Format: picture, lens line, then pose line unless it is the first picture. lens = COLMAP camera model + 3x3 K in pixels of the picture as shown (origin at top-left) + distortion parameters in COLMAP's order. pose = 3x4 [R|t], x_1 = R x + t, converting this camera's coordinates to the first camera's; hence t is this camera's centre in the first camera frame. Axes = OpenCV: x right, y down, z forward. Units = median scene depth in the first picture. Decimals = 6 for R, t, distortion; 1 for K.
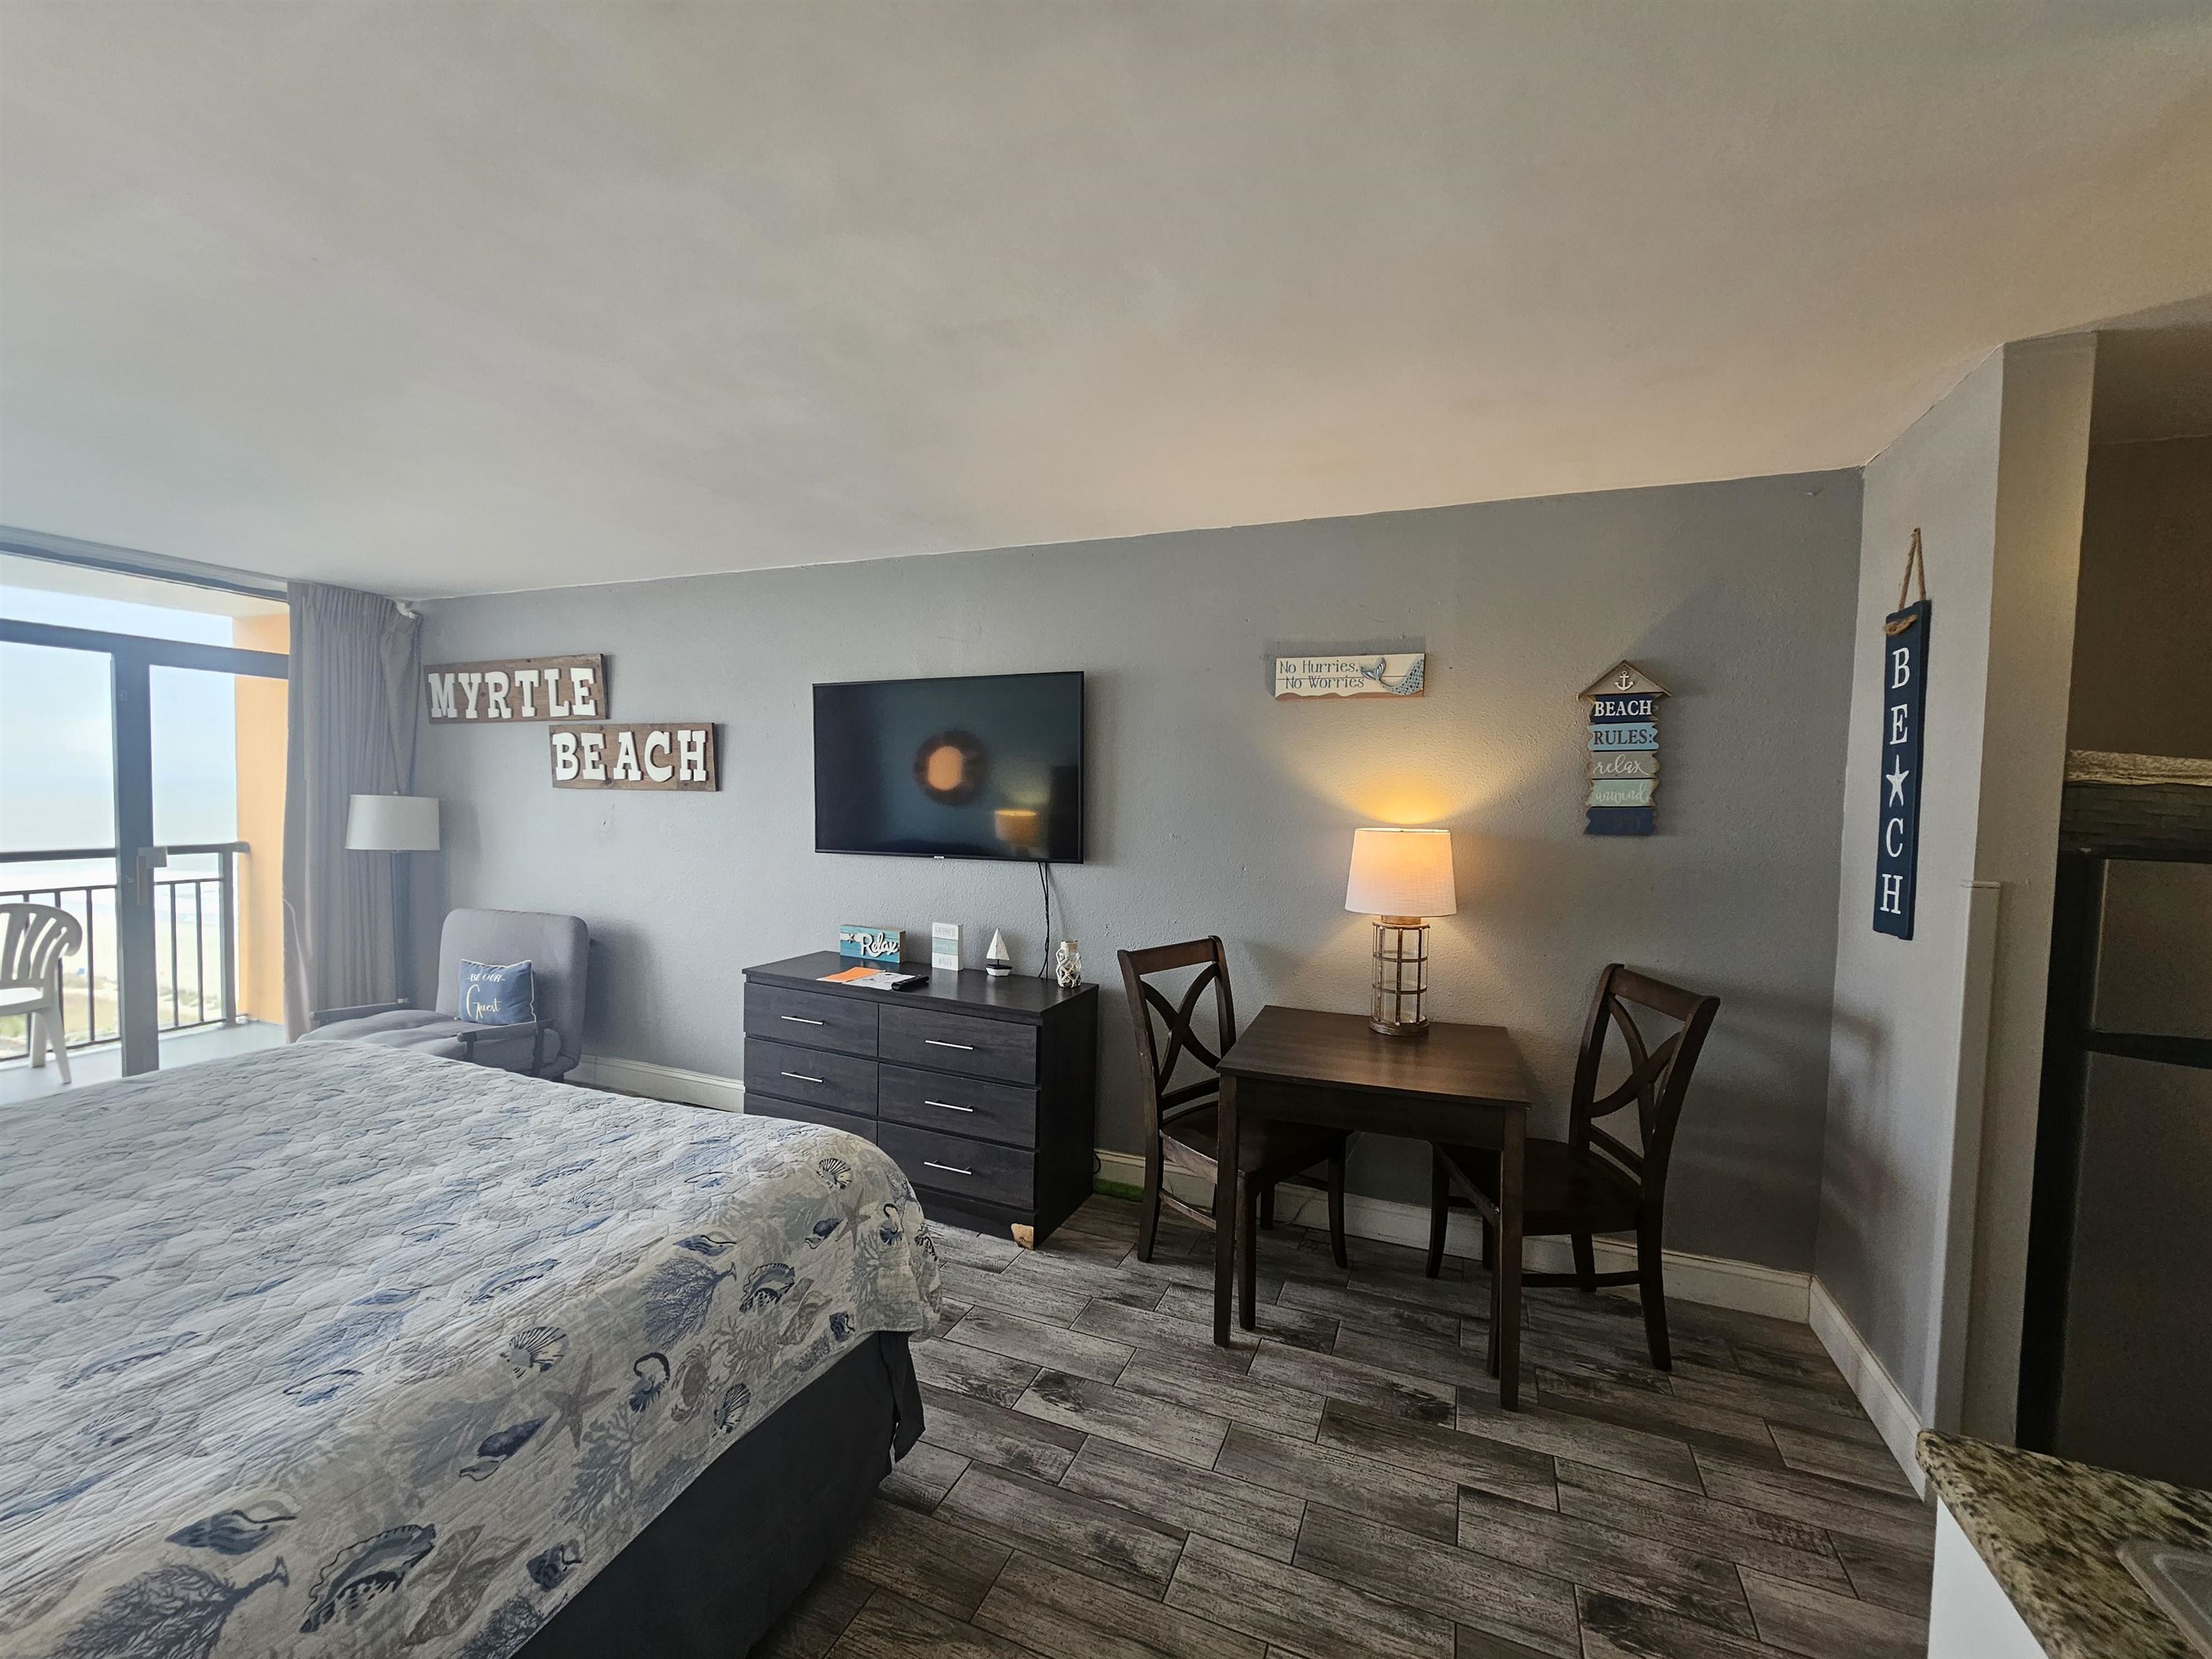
lens RADIAL K [[901.8, 0, 1099.9], [0, 901.8, 835.0], [0, 0, 1]] dist [-0.002053, 0.000675]
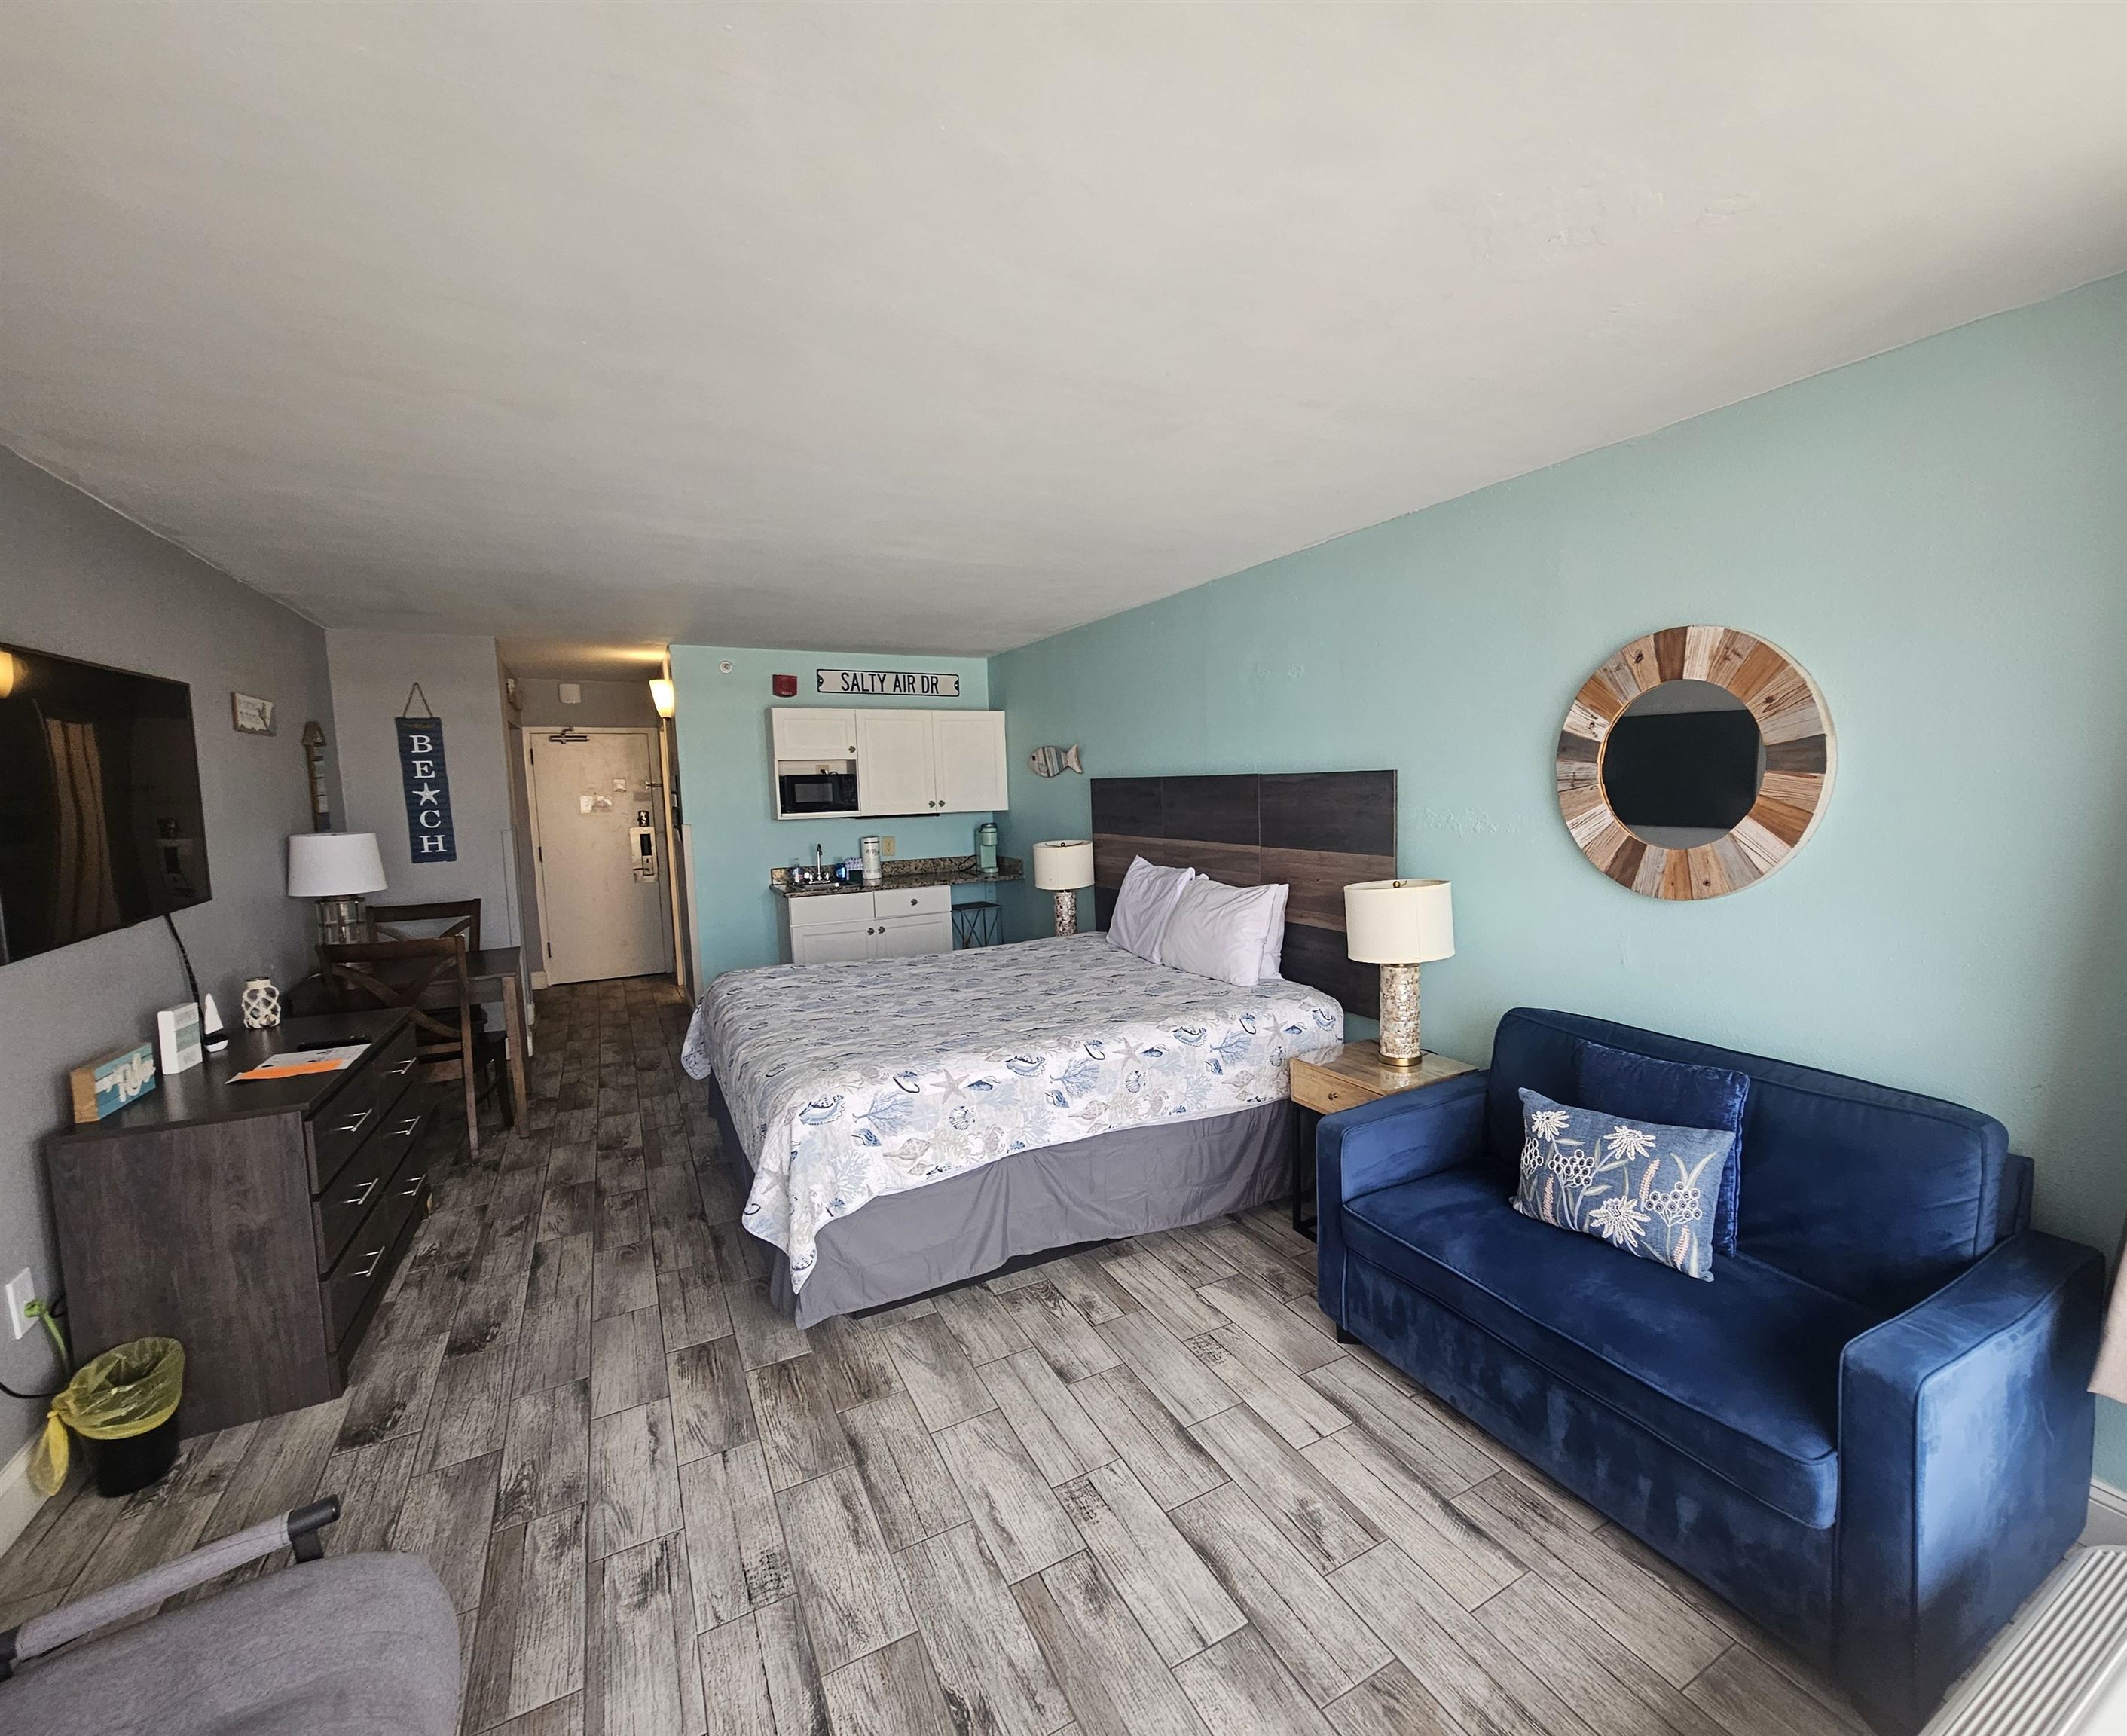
lens RADIAL K [[942.6, 0, 1160.4], [0, 942.6, 873.8], [0, 0, 1]] dist [0.001361, -0.000541]
pose [[-0.795245, -0.066271, 0.602656, -1.682240], [0.031398, 0.988173, 0.150095, -0.134151], [-0.605475, 0.138285, -0.783758, 1.464894]]
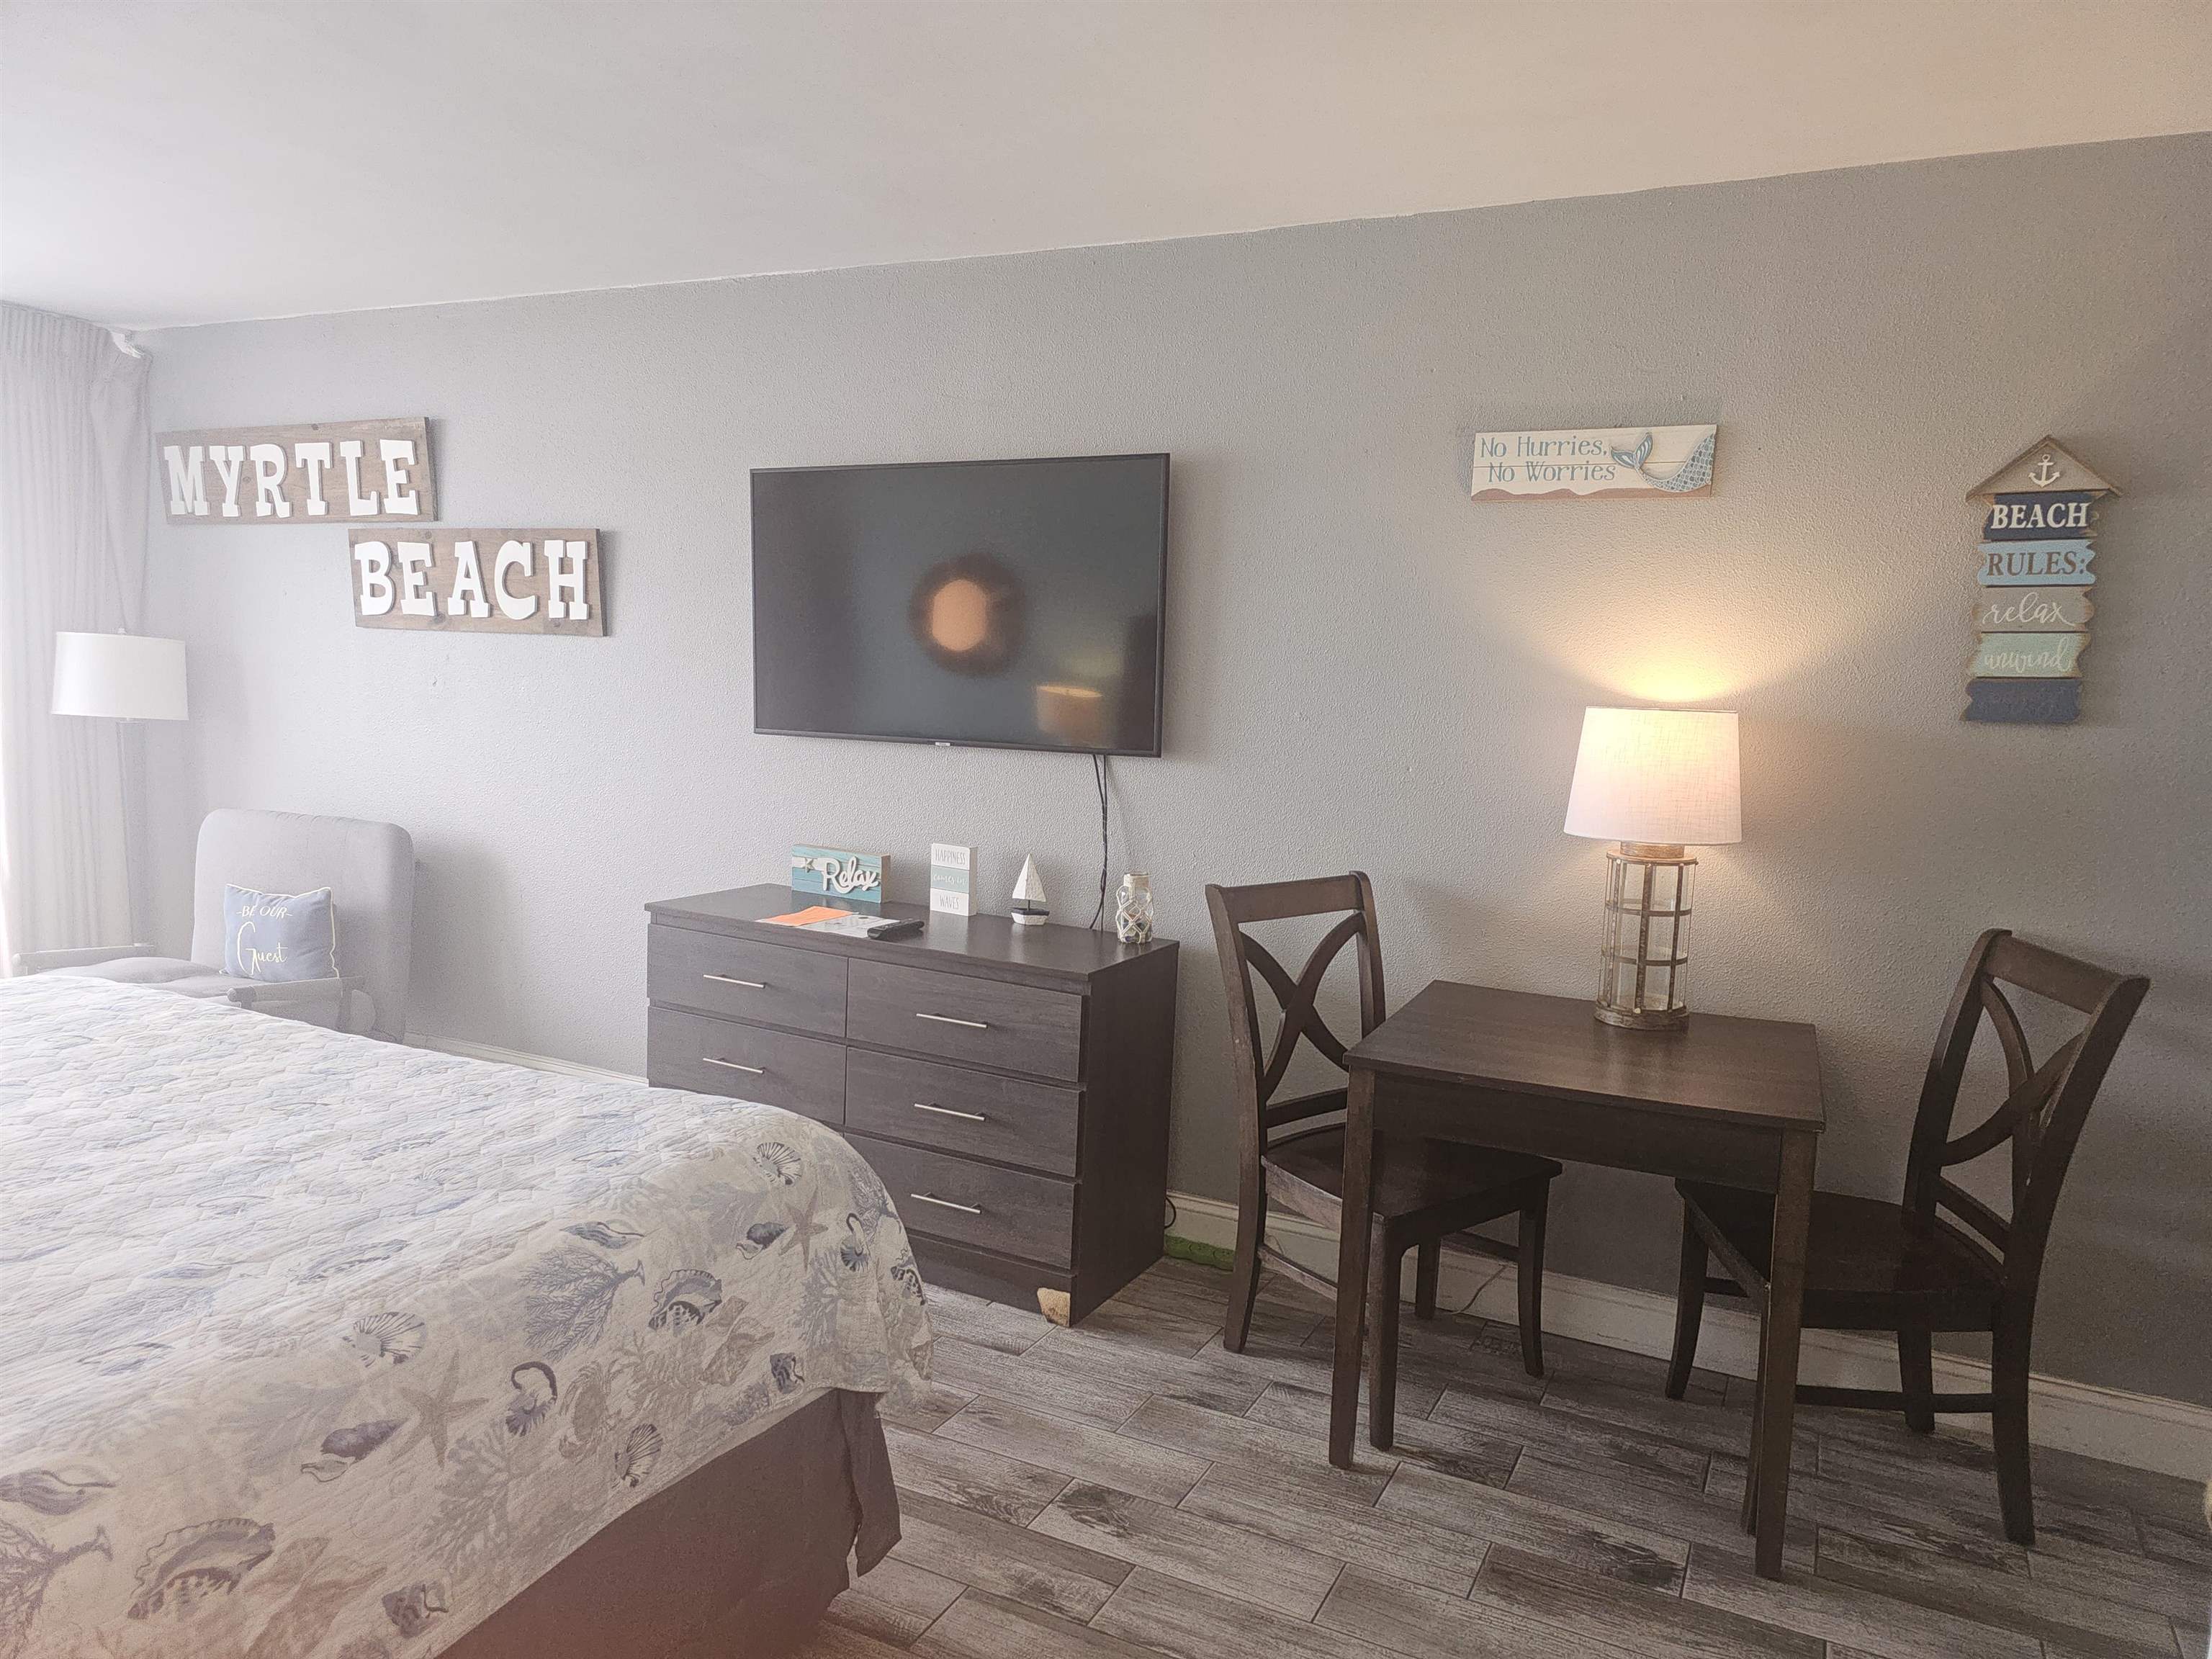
lens RADIAL K [[1472.6, 0, 1107.7], [0, 1472.6, 855.4], [0, 0, 1]] dist [0.051980, -0.046821]
pose [[0.997233, 0.028719, -0.068564, 0.022701], [-0.023256, 0.996589, 0.079178, 0.024174], [0.070604, -0.077365, 0.994500, -0.075166]]
